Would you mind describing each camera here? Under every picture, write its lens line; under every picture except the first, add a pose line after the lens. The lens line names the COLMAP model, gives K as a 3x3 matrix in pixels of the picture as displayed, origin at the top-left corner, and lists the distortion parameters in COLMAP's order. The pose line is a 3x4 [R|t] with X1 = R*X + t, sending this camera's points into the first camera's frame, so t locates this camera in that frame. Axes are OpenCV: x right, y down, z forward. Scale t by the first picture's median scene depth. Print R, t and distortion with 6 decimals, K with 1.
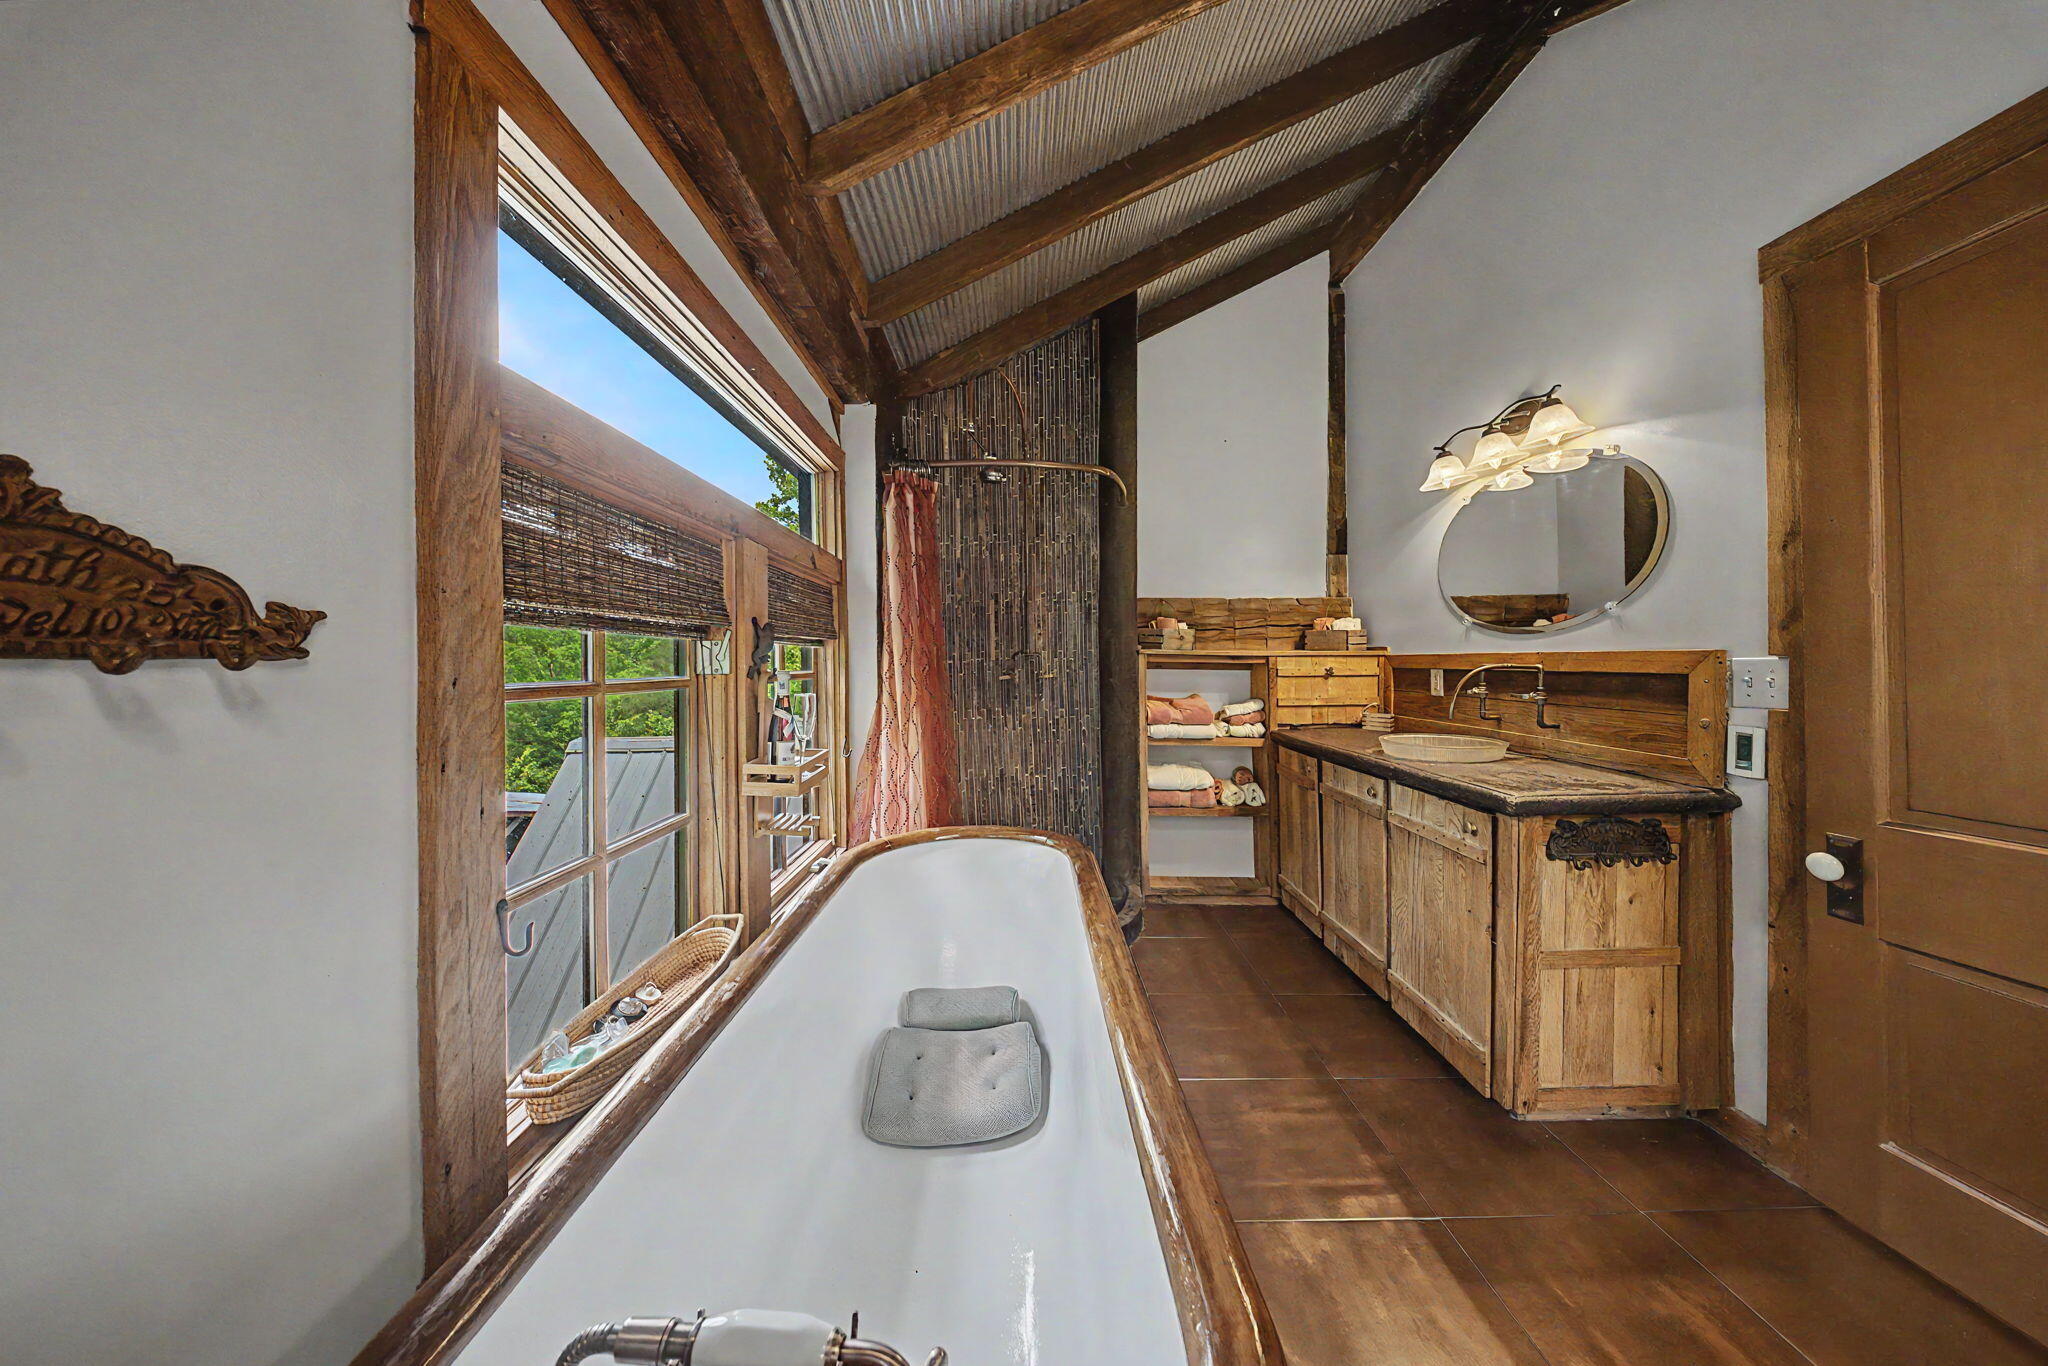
lens RADIAL K [[613.7, 0, 1033.9], [0, 613.7, 672.7], [0, 0, 1]] dist [0.001365, -0.002314]
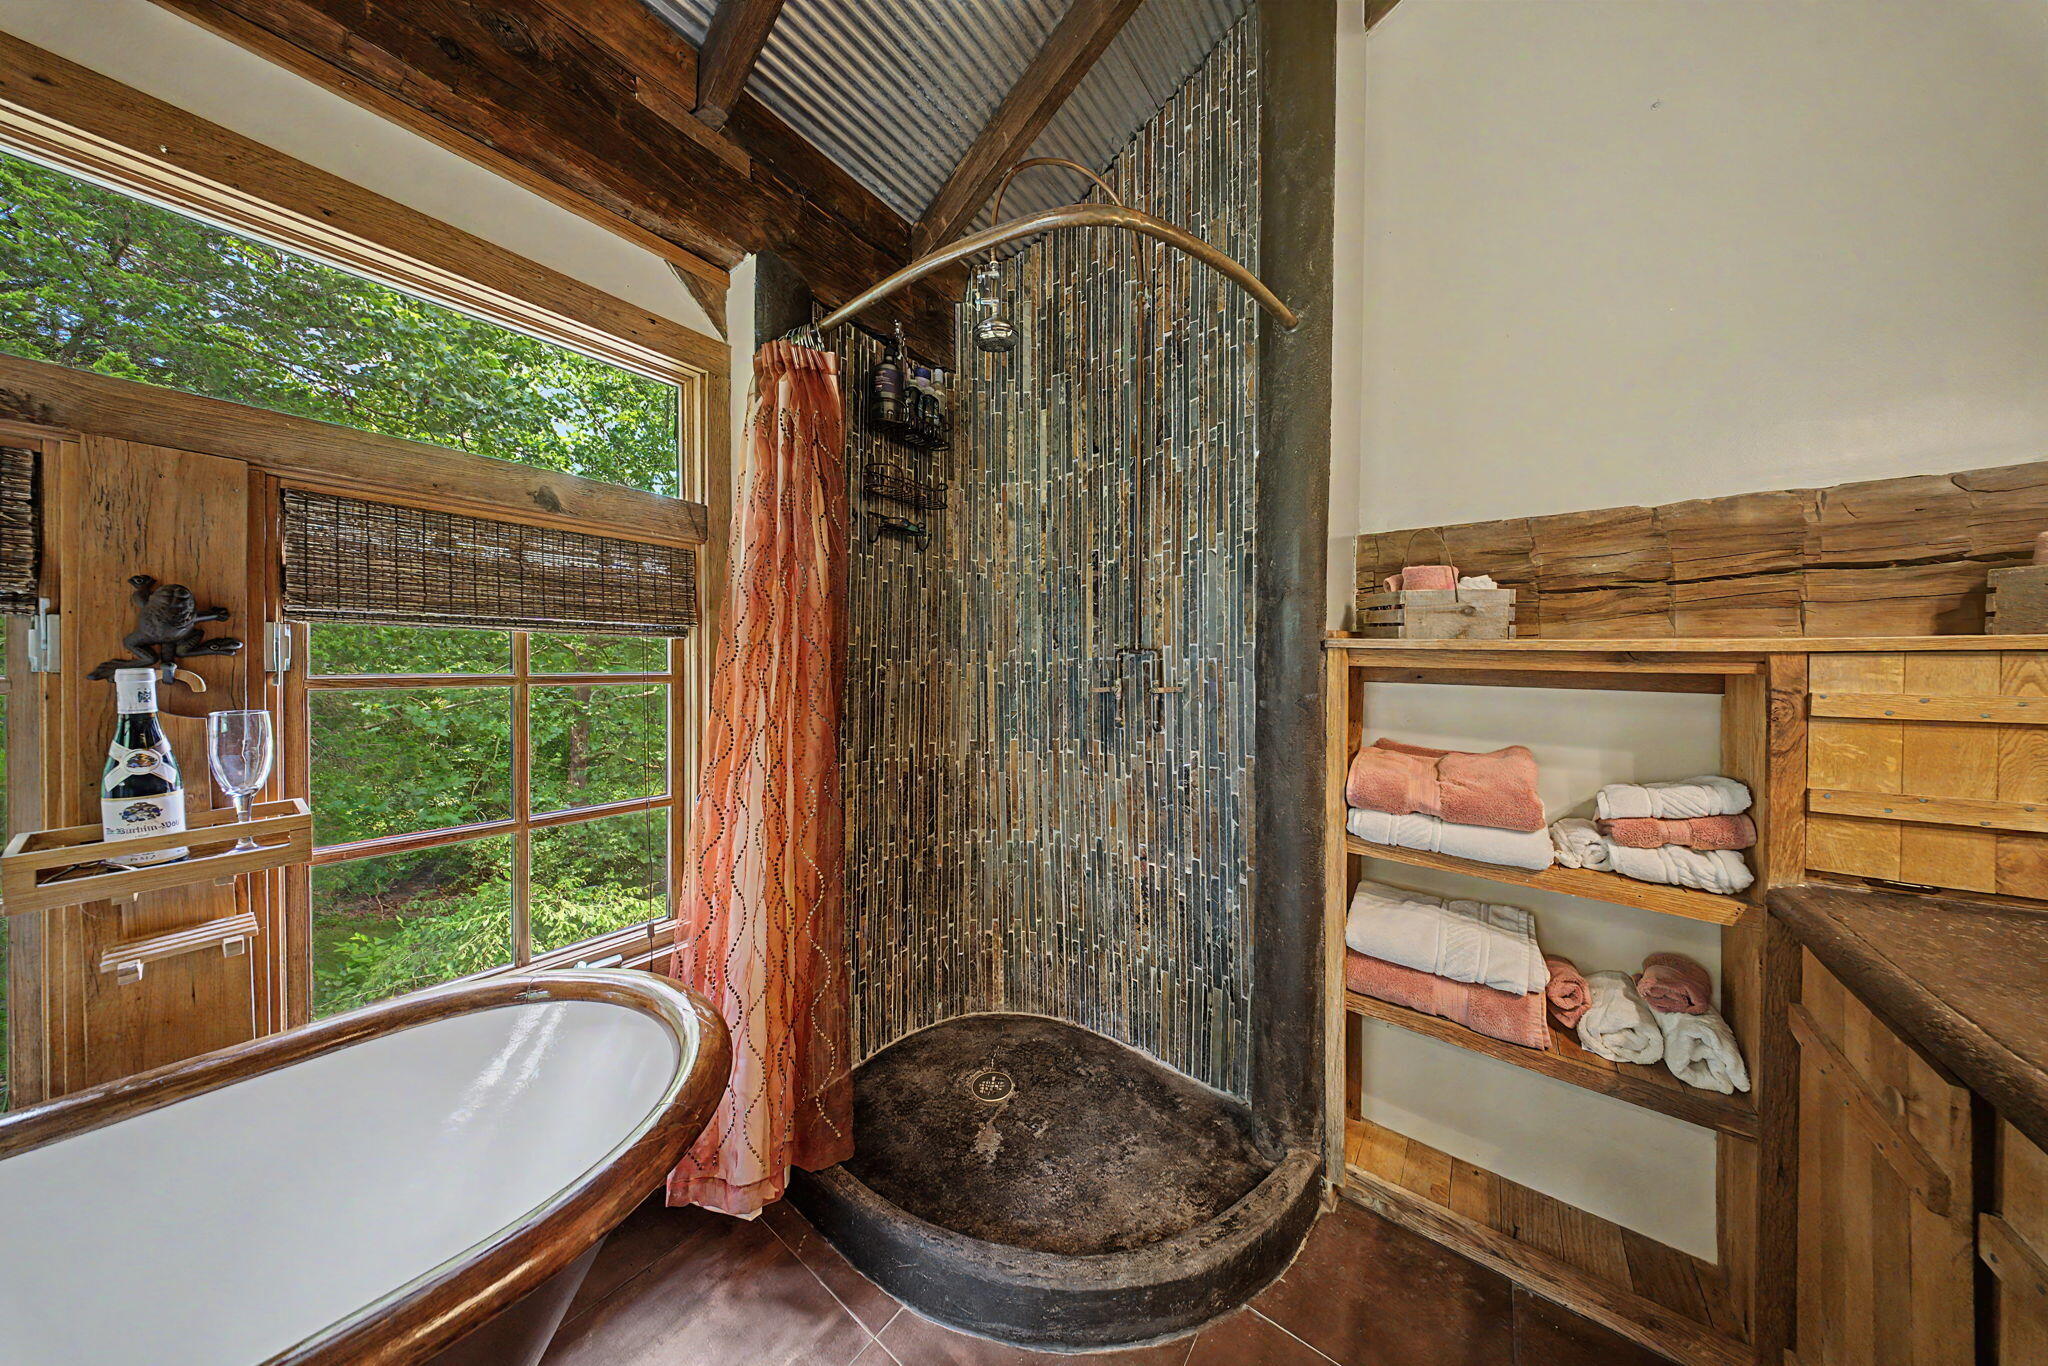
lens RADIAL K [[593.5, 0, 1049.1], [0, 593.5, 675.3], [0, 0, 1]] dist [0.000103, -0.000118]
pose [[0.793267, 0.022207, -0.608469, 0.263548], [-0.020719, 0.999740, 0.009476, -0.010572], [0.608521, 0.005090, 0.793521, 0.504612]]
